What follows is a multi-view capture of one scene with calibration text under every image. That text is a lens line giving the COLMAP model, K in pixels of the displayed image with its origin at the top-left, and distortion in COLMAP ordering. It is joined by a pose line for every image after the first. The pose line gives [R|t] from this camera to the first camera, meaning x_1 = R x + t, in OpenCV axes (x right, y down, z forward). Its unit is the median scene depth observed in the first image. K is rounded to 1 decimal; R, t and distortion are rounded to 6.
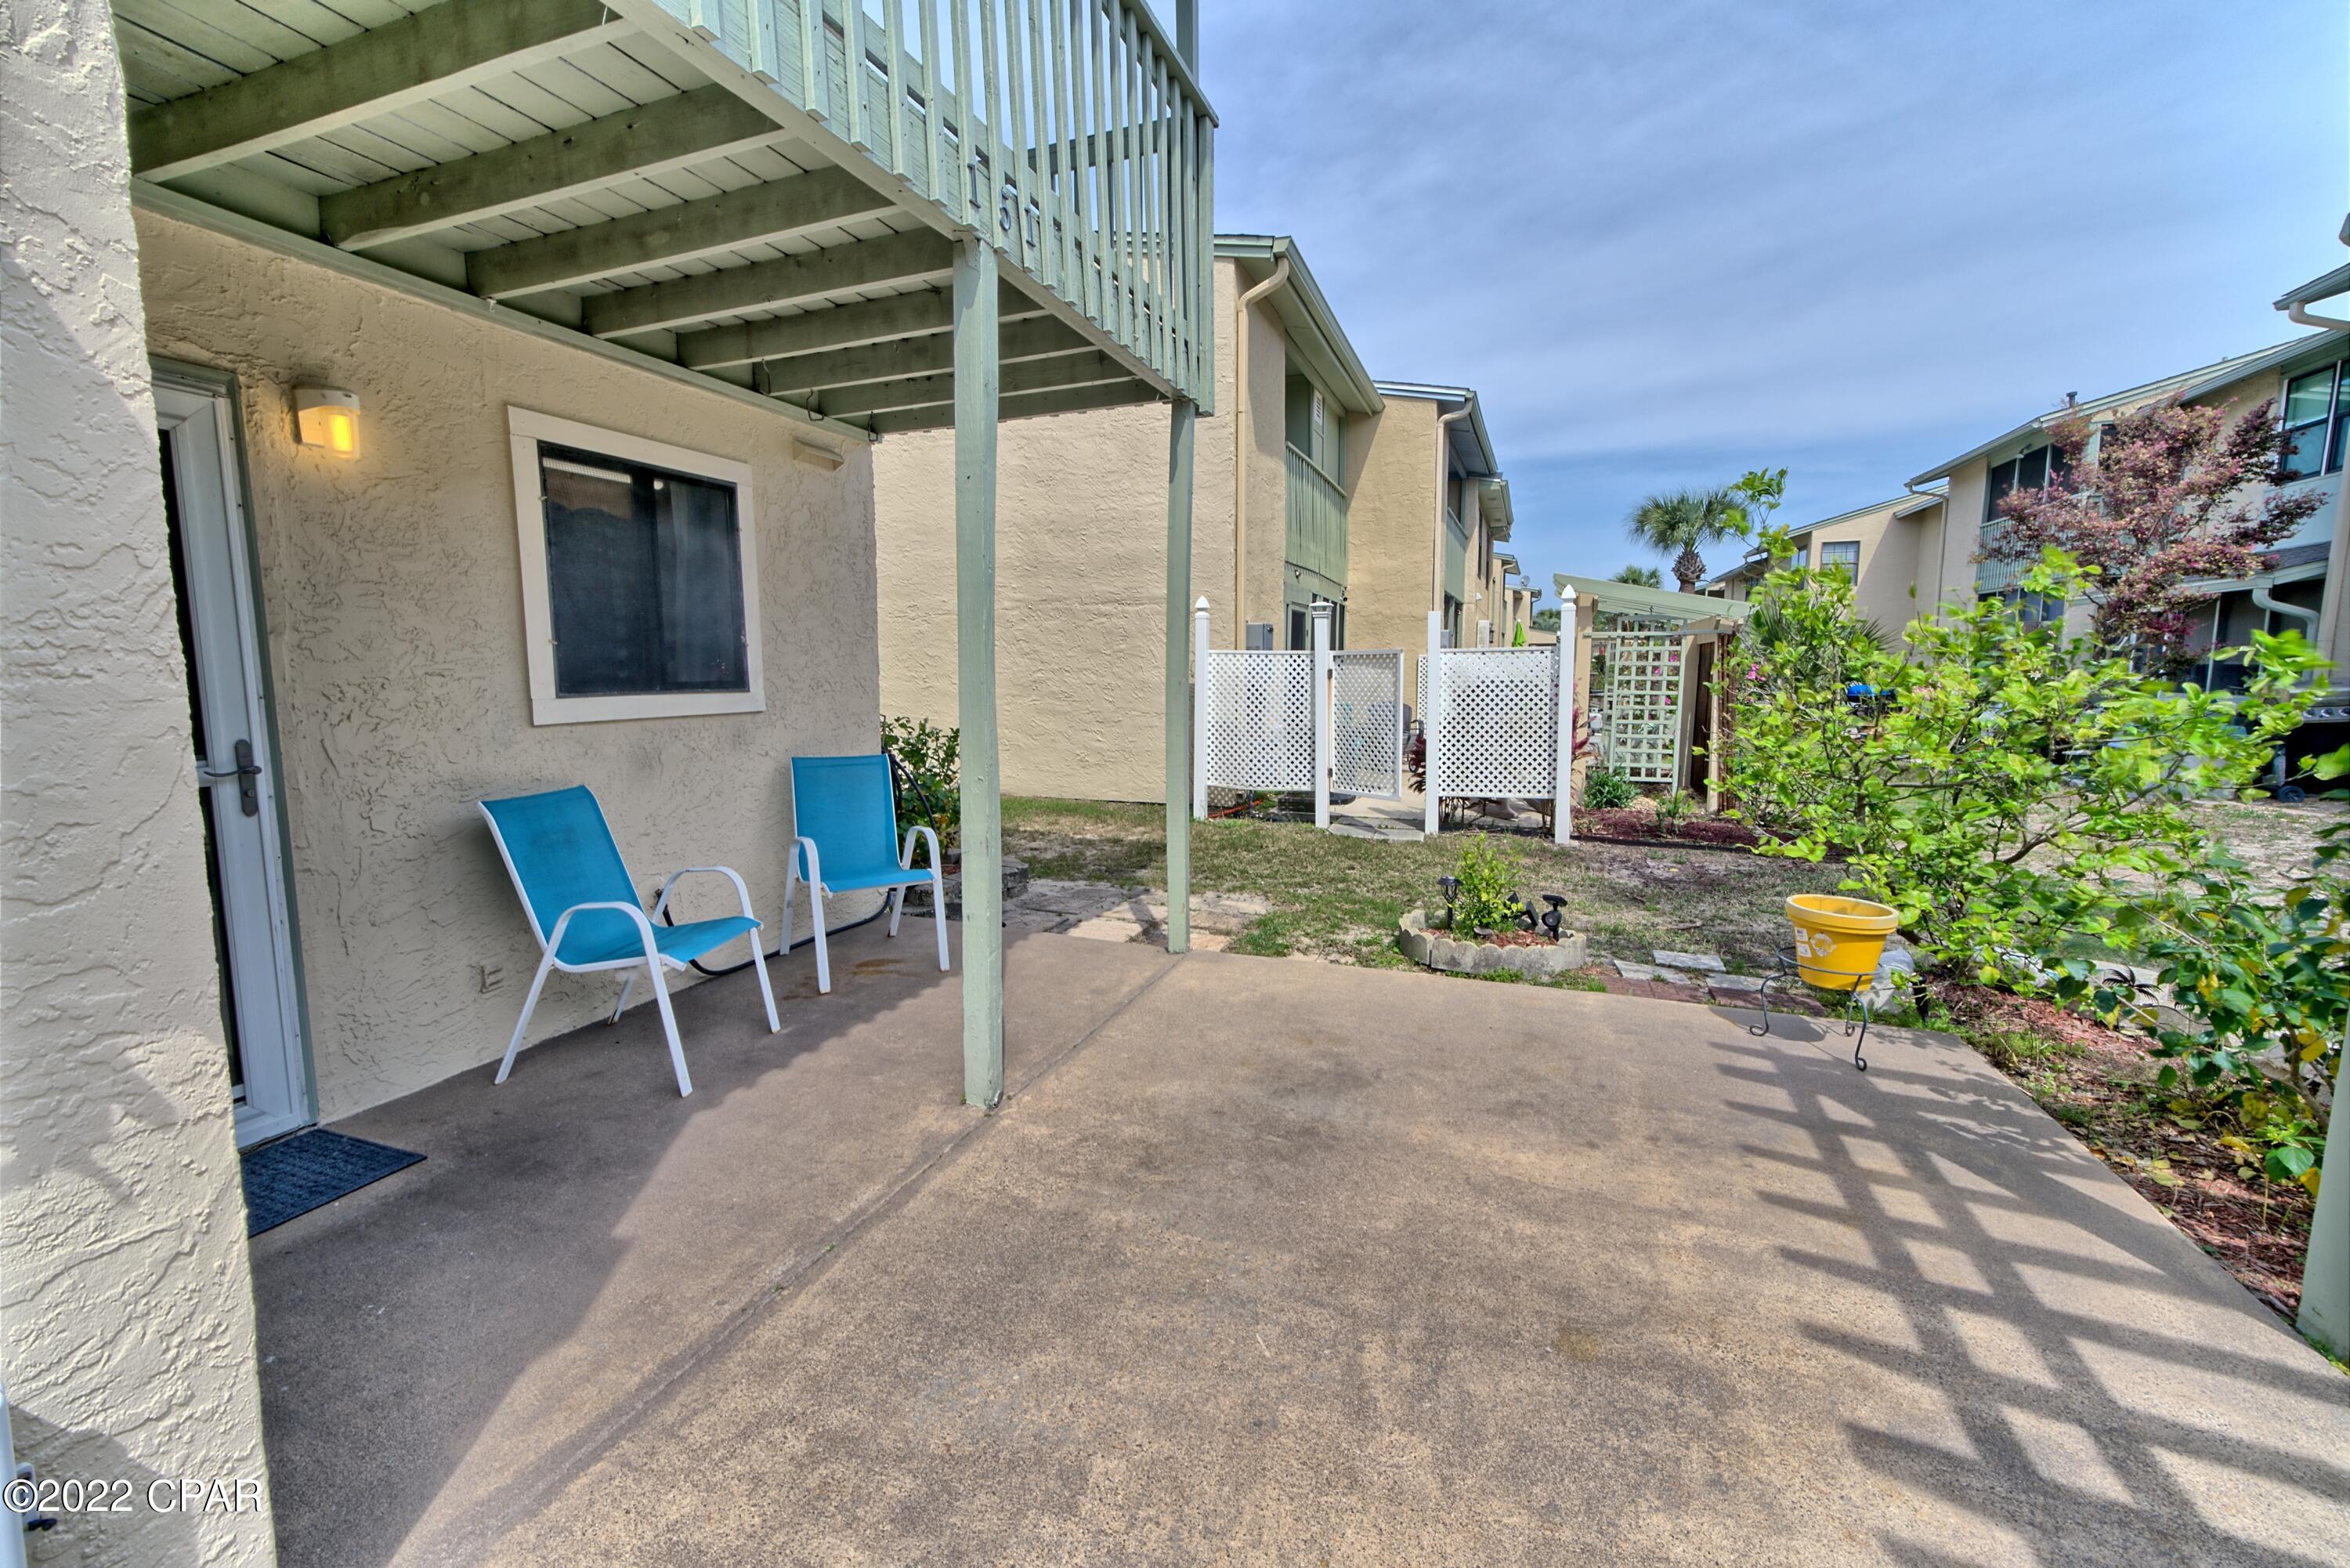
lens RADIAL K [[968.2, 0, 1166.8], [0, 968.2, 782.0], [0, 0, 1]] dist [0.001047, 0.000487]
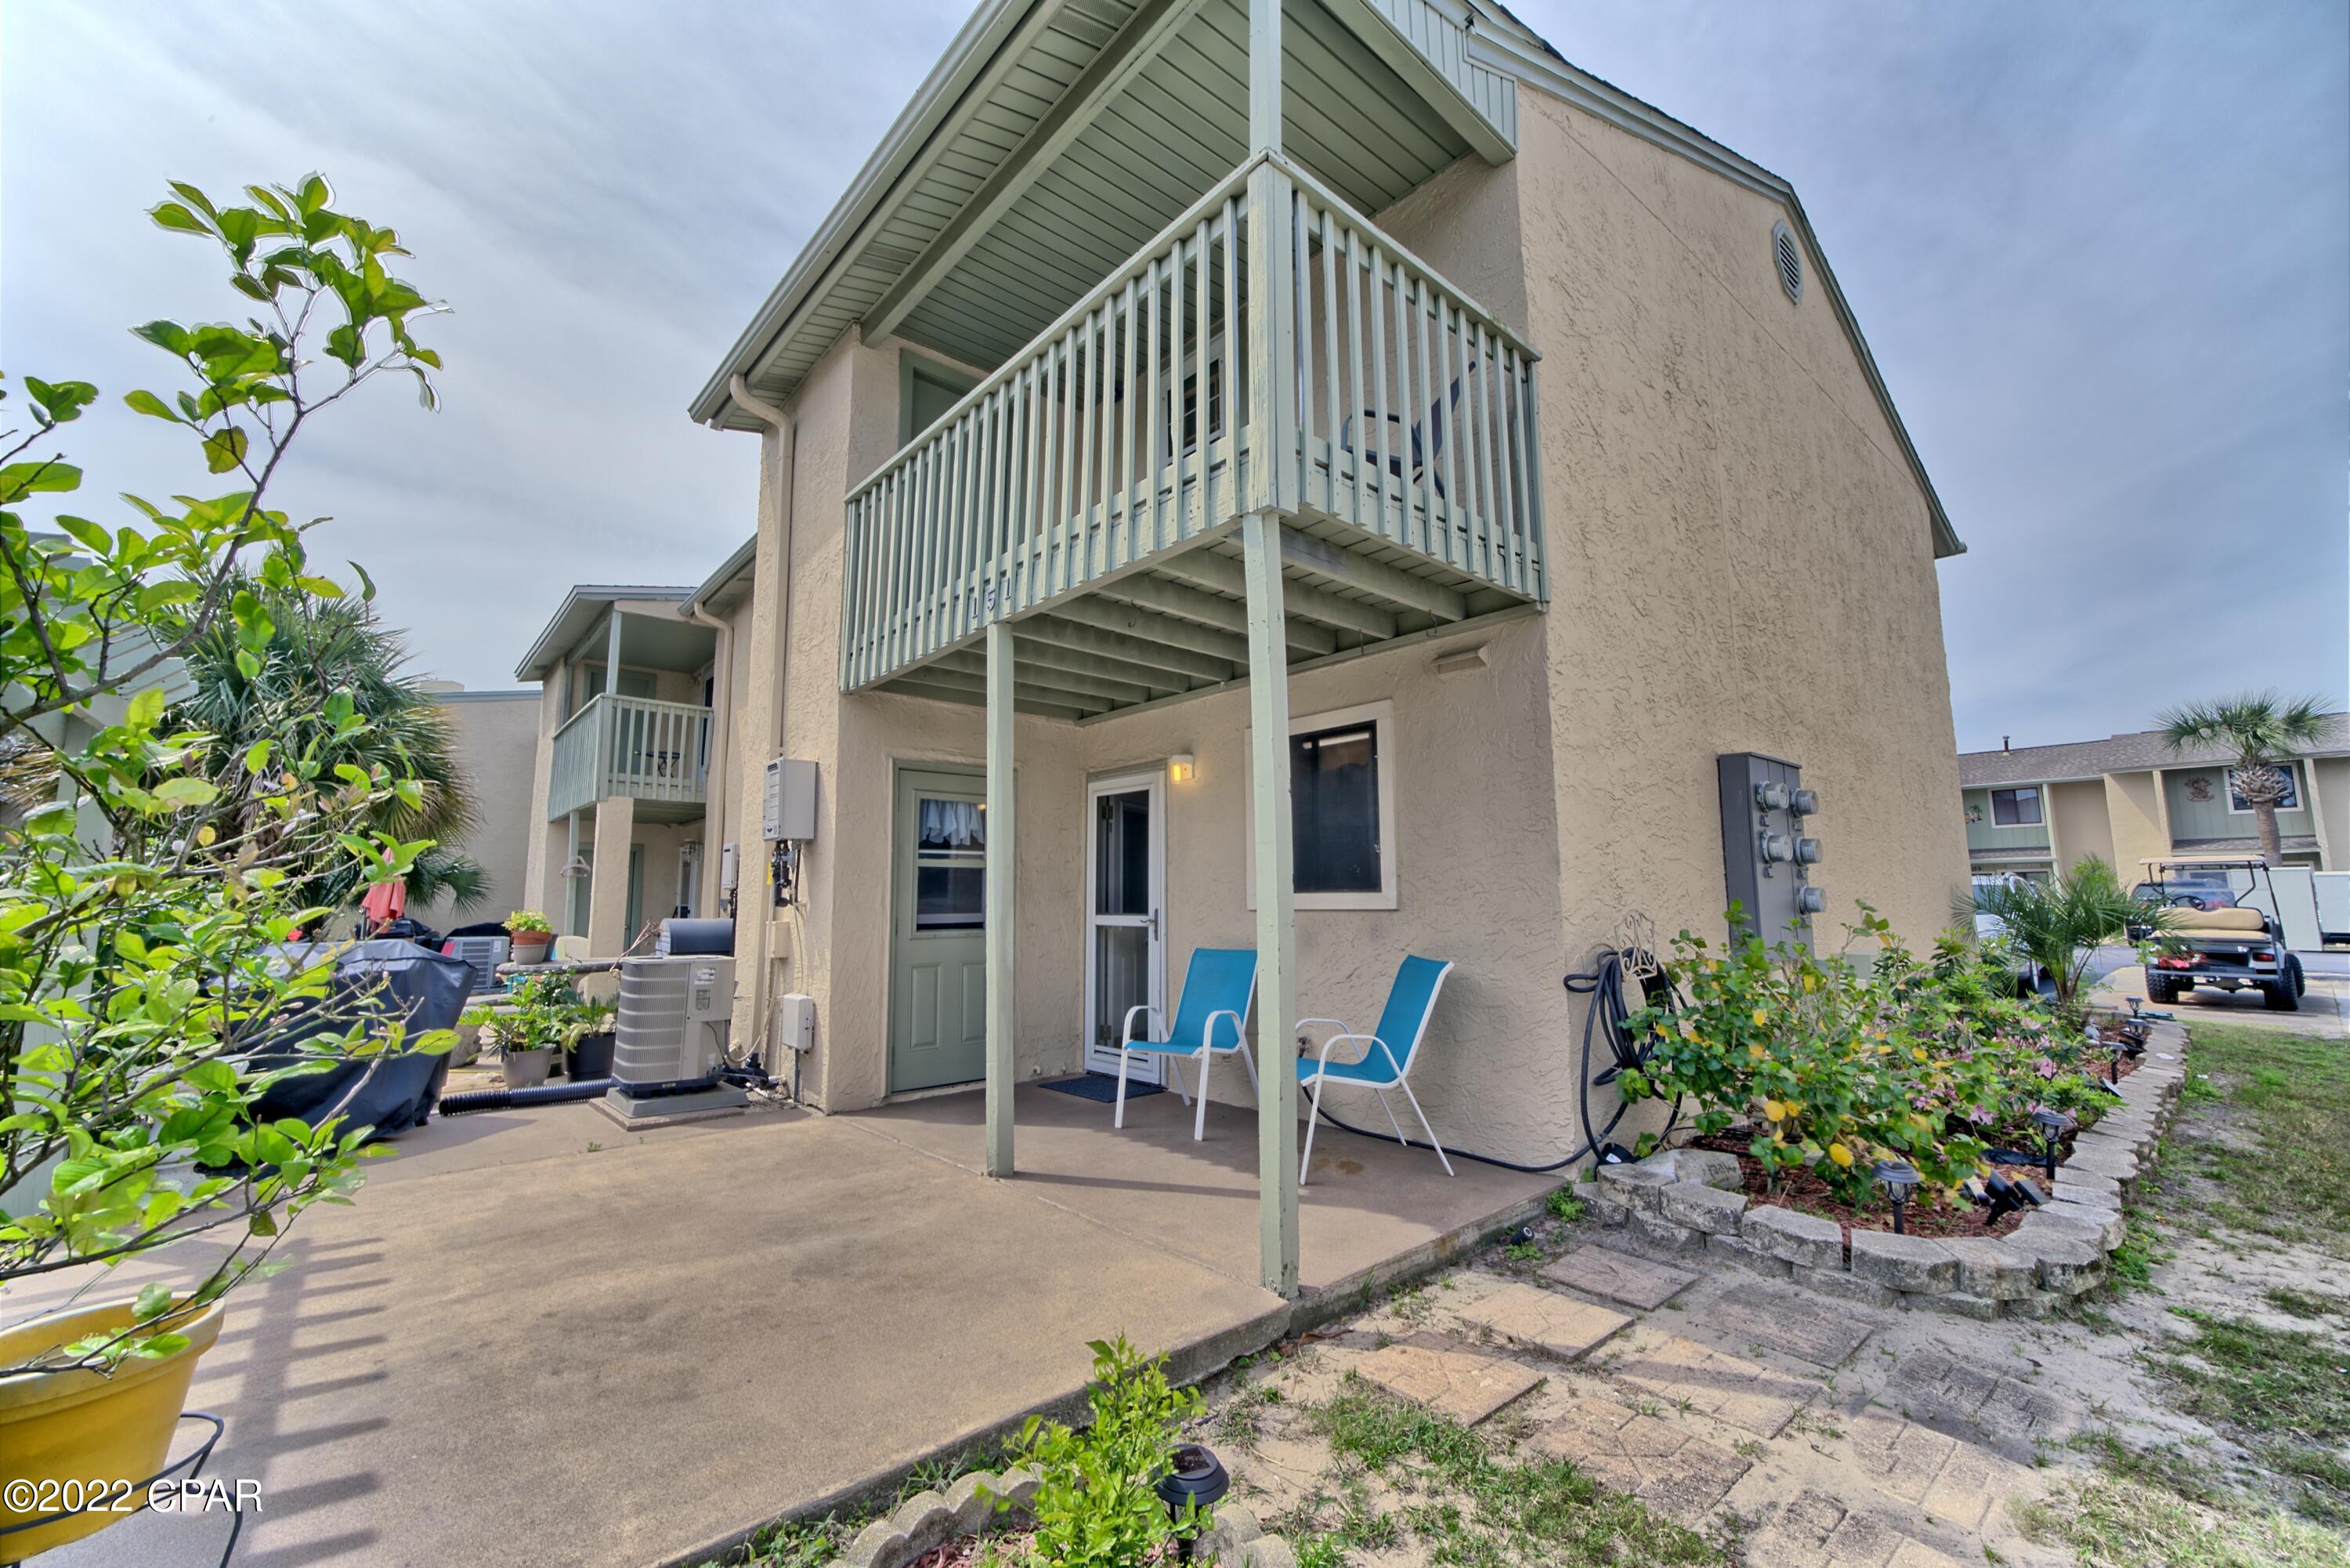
lens RADIAL K [[968.2, 0, 1179.5], [0, 968.2, 772.6], [0, 0, 1]] dist [0.001047, 0.000487]
pose [[-0.471403, -0.107292, -0.875367, 0.885974], [-0.093834, 0.993040, -0.071184, -0.161220], [0.876912, 0.048582, -0.478189, 1.668463]]
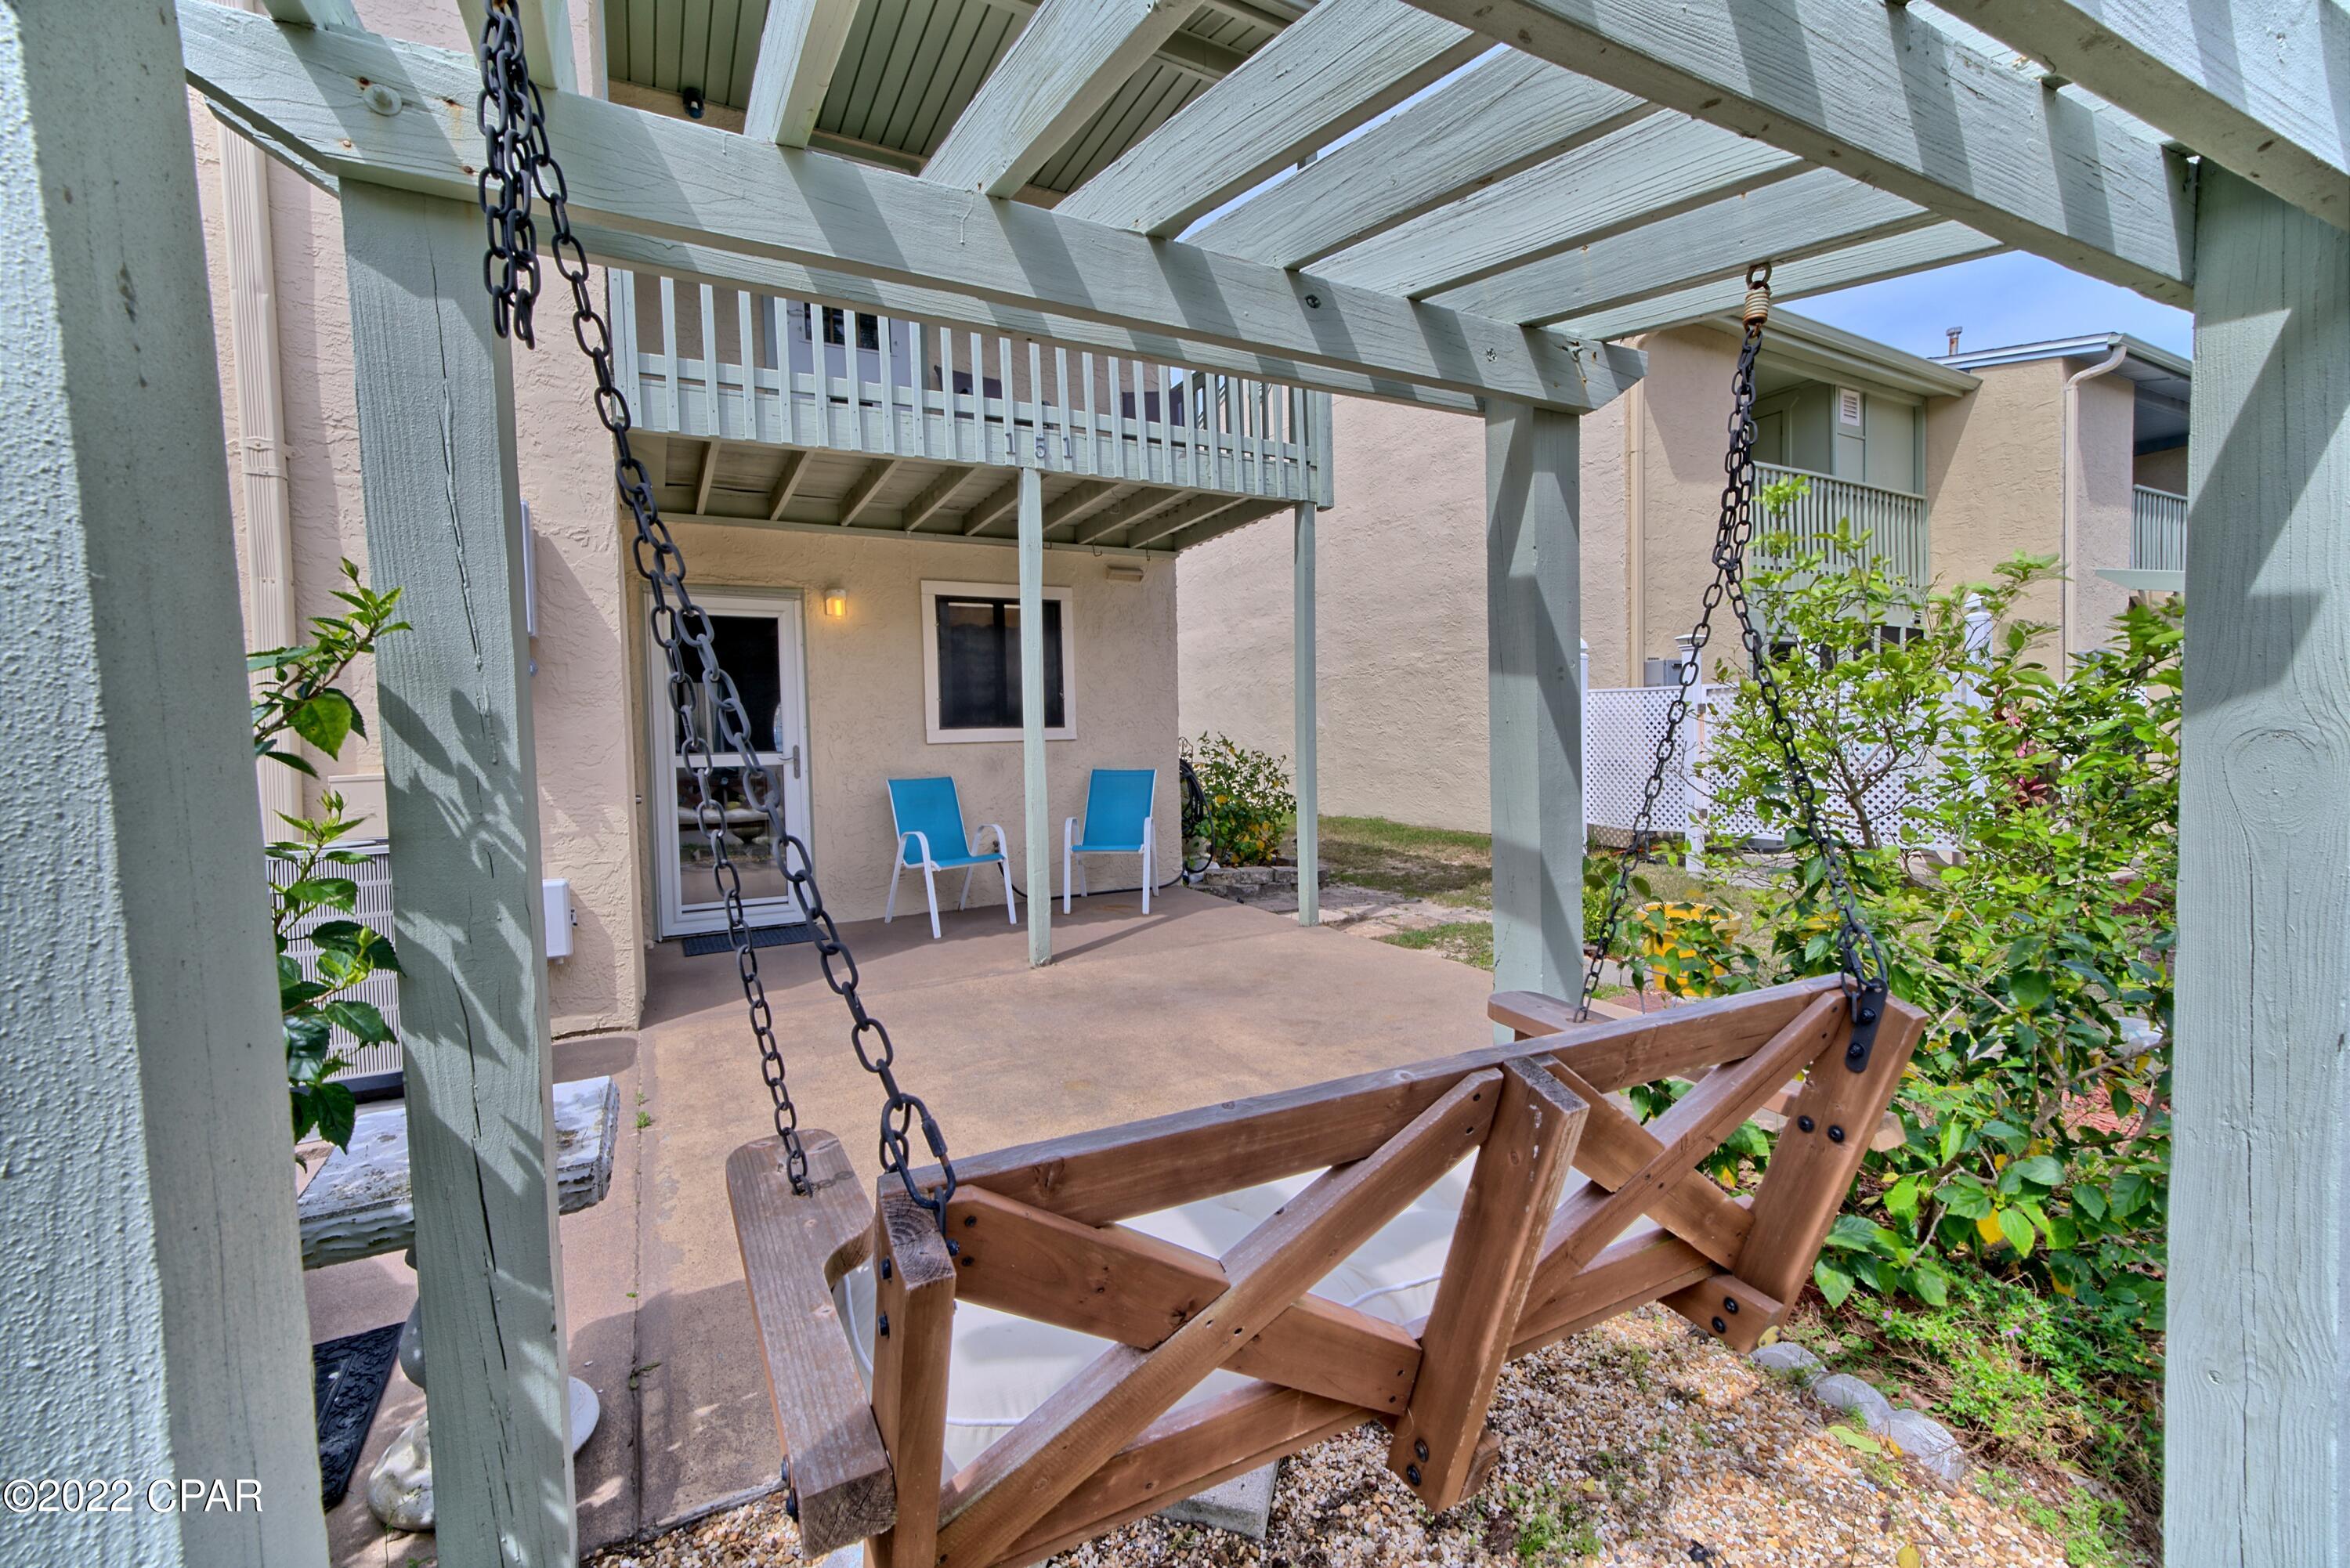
lens RADIAL K [[968.2, 0, 1168.3], [0, 968.2, 781.3], [0, 0, 1]] dist [0.001047, 0.000487]
pose [[0.759334, 0.020243, -0.650386, 0.934992], [-0.057600, 0.997683, -0.036197, 0.056569], [0.648146, 0.064948, 0.758741, -0.130131]]
